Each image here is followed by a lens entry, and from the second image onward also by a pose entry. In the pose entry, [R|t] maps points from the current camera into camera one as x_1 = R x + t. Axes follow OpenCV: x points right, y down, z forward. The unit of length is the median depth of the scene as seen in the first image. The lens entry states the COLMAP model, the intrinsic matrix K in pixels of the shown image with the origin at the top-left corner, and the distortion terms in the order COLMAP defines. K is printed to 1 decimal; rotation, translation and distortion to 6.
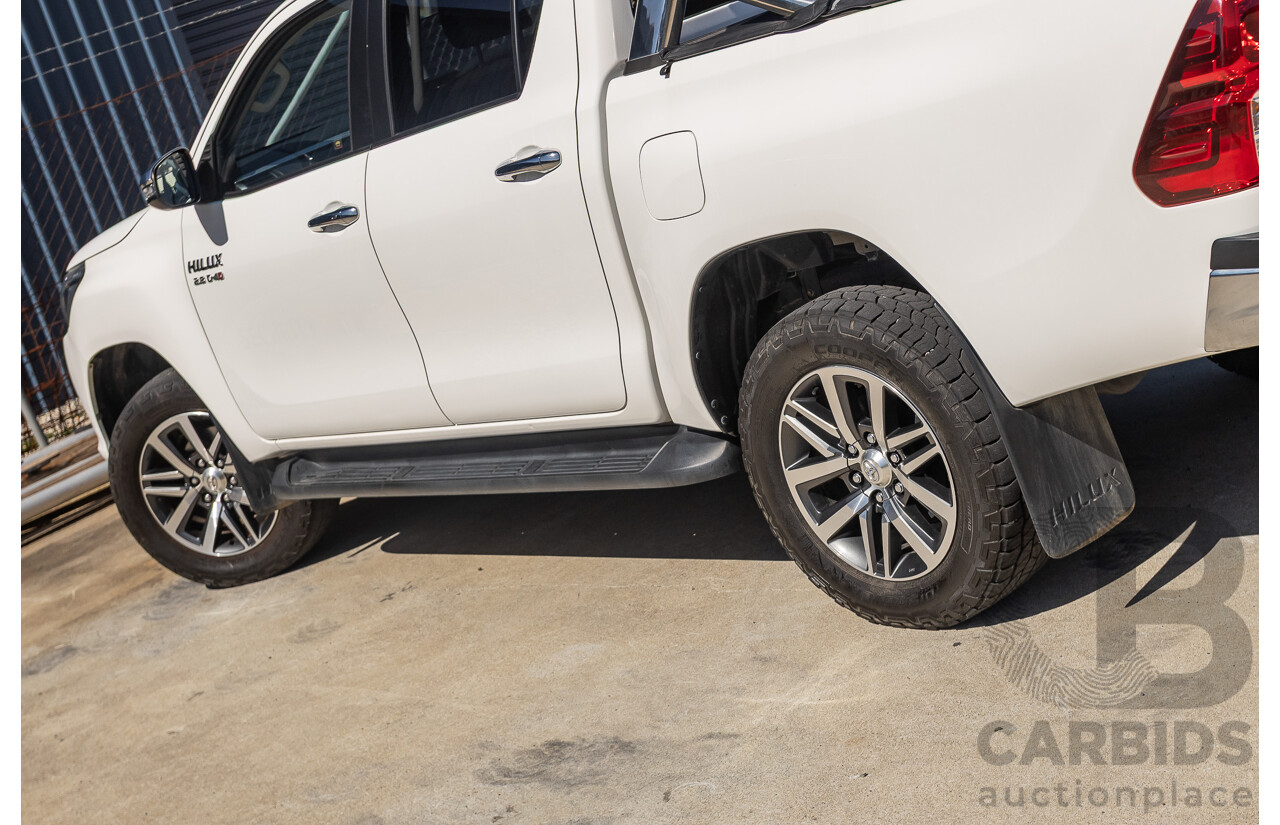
lens RADIAL K [[2193.4, 0, 624.3], [0, 2193.4, 407.8], [0, 0, 1]] dist [-0.019012, 0.022878]
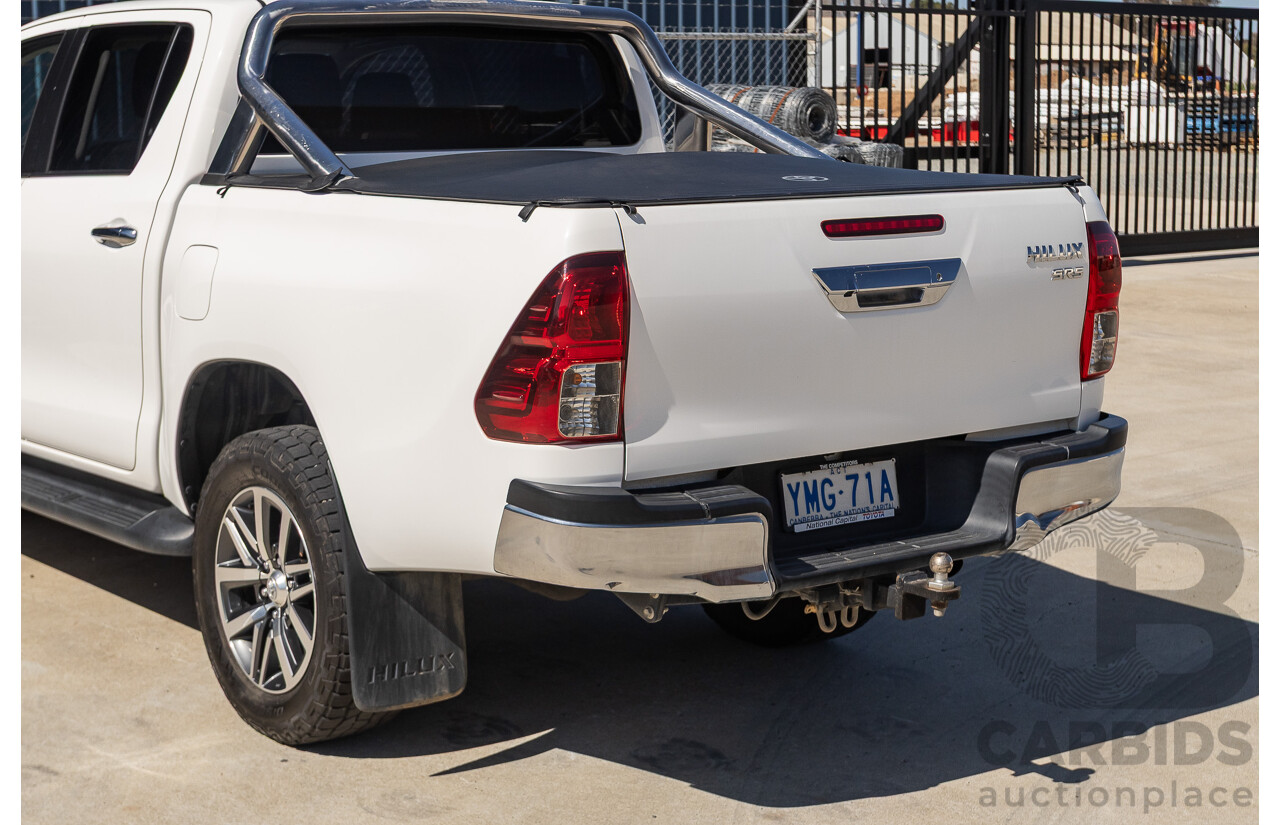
lens RADIAL K [[2193.4, 0, 624.3], [0, 2193.4, 407.8], [0, 0, 1]] dist [-0.019012, 0.022878]
pose [[0.948079, 0.317777, -0.012761, 0.245255], [-0.318011, 0.946775, -0.049865, -0.054710], [-0.003764, 0.051334, 0.998674, -0.105881]]
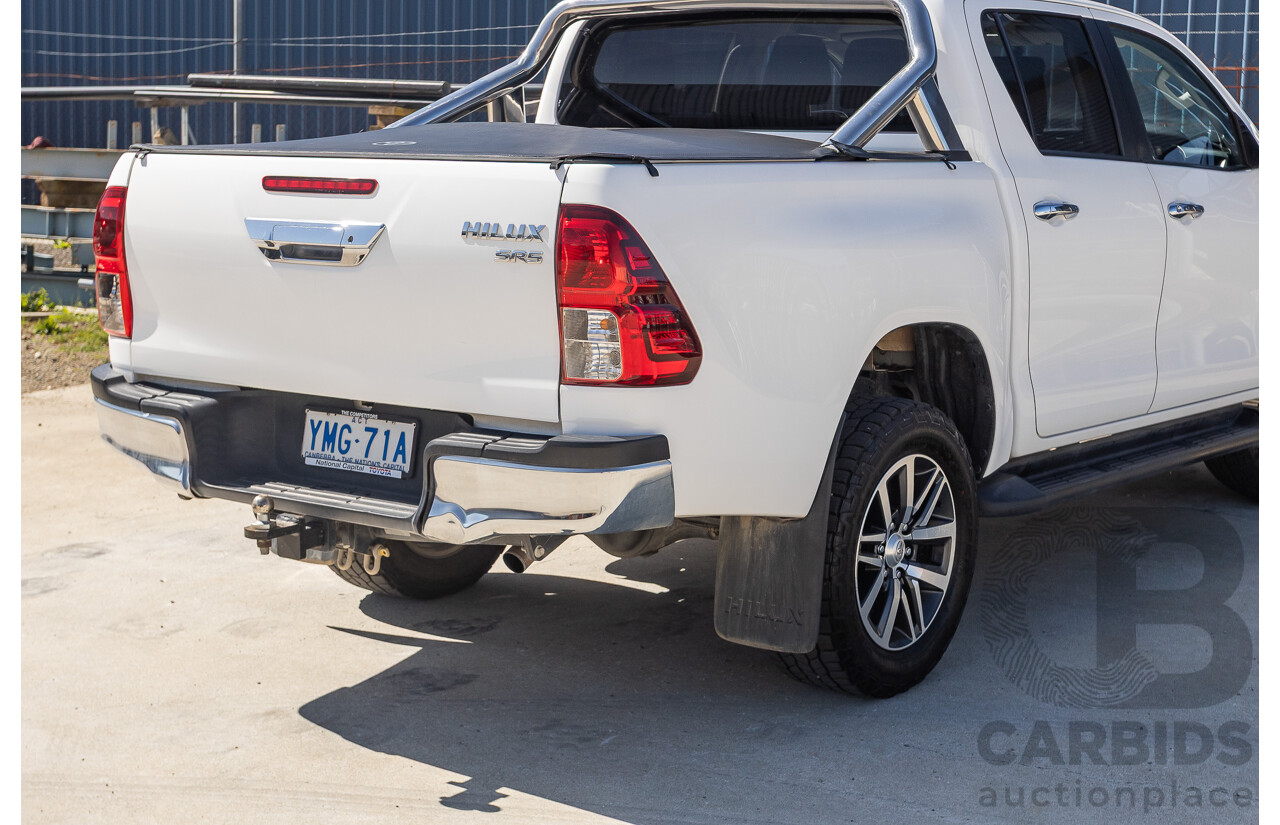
lens RADIAL K [[2193.4, 0, 624.3], [0, 2193.4, 407.8], [0, 0, 1]] dist [-0.019012, 0.022878]
pose [[0.175403, 0.435920, -0.882727, 1.237821], [-0.271192, 0.883333, 0.382332, -0.529132], [0.946408, 0.172326, 0.273157, 0.689444]]
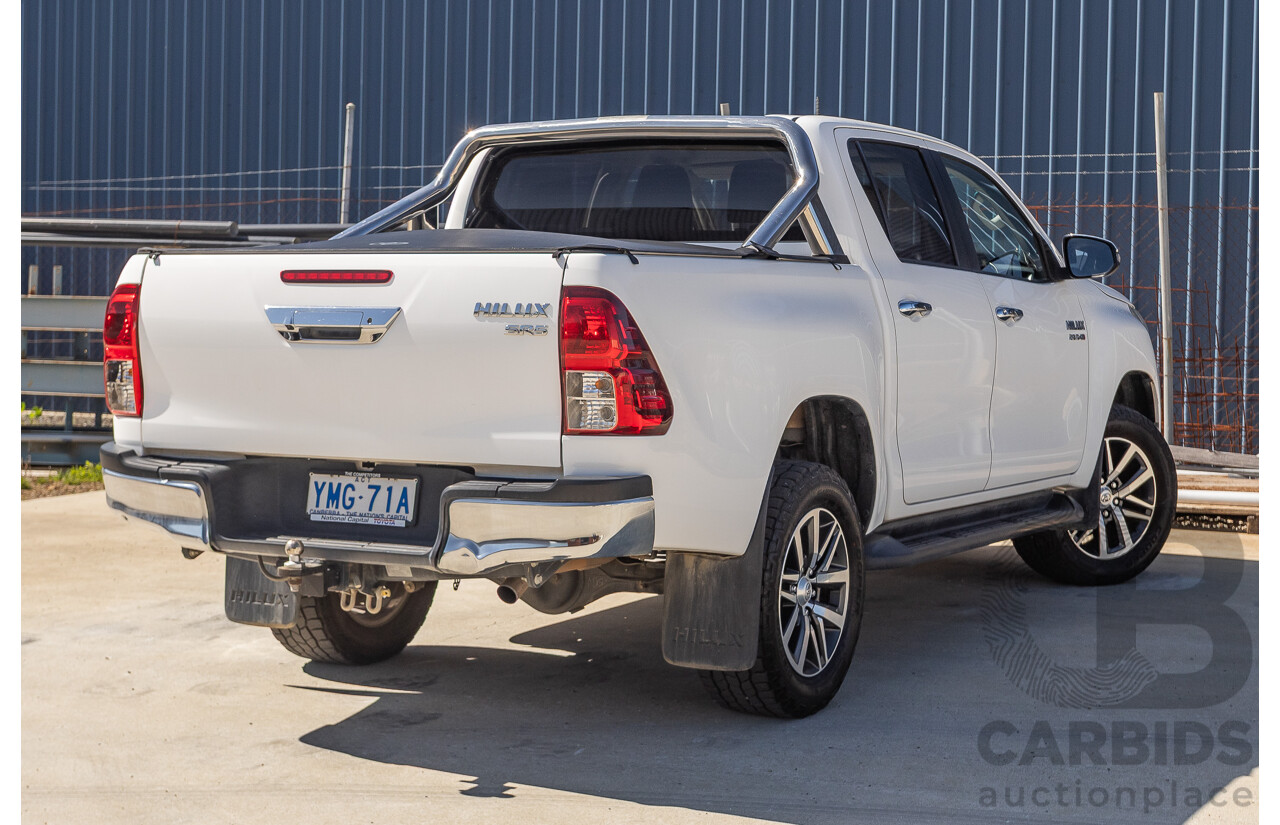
lens RADIAL K [[2422.4, 0, 622.3], [0, 2422.4, 380.6], [0, 0, 1]] dist [-0.031414, -0.030666]
pose [[0.311994, 0.349898, -0.883307, 1.495809], [-0.304600, 0.917476, 0.255845, -0.527184], [0.899933, 0.189233, 0.392826, 0.457736]]
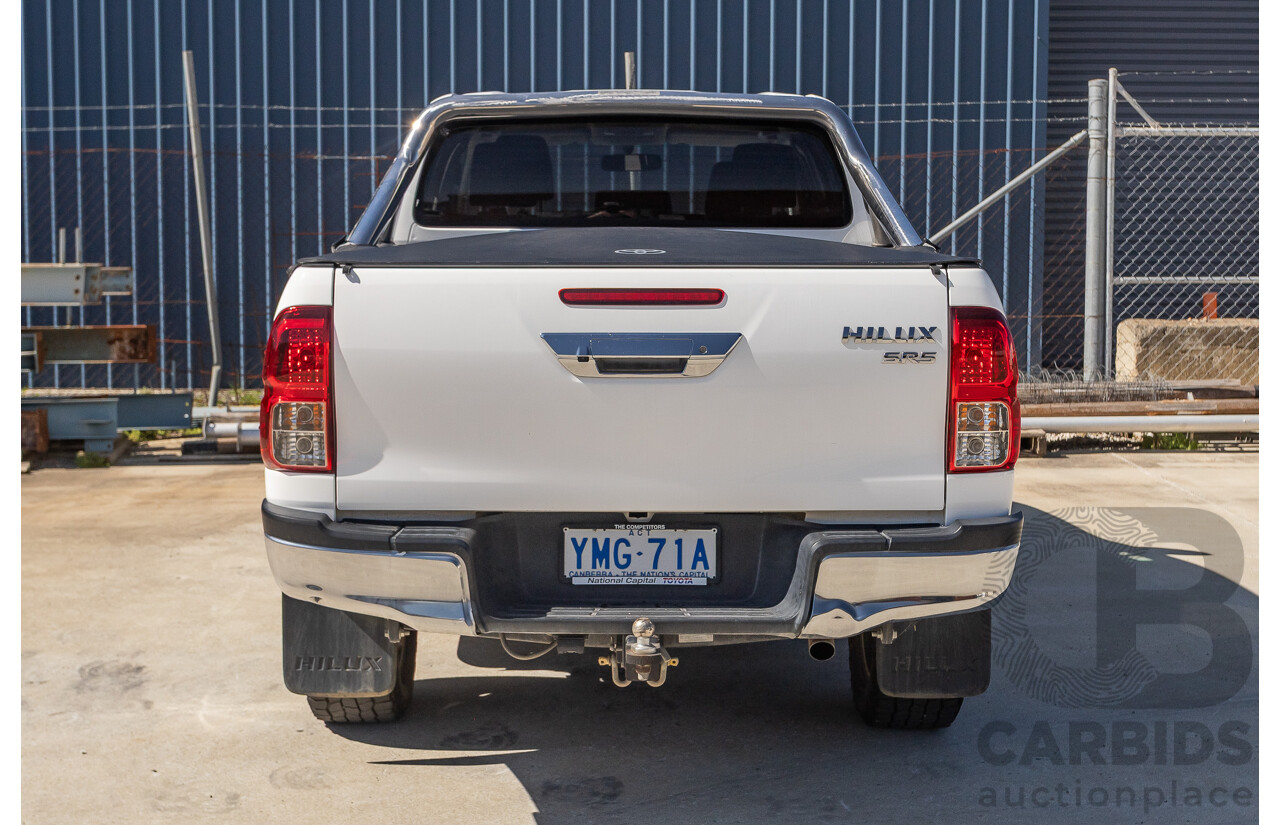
lens RADIAL K [[2046.1, 0, 640.0], [0, 2046.1, 412.5], [0, 0, 1]] dist [-0.017072, 0.003814]
pose [[0.716006, 0.381027, -0.584939, 0.851712], [-0.371267, 0.917425, 0.143151, -0.288716], [0.591182, 0.114672, 0.798344, 0.104606]]
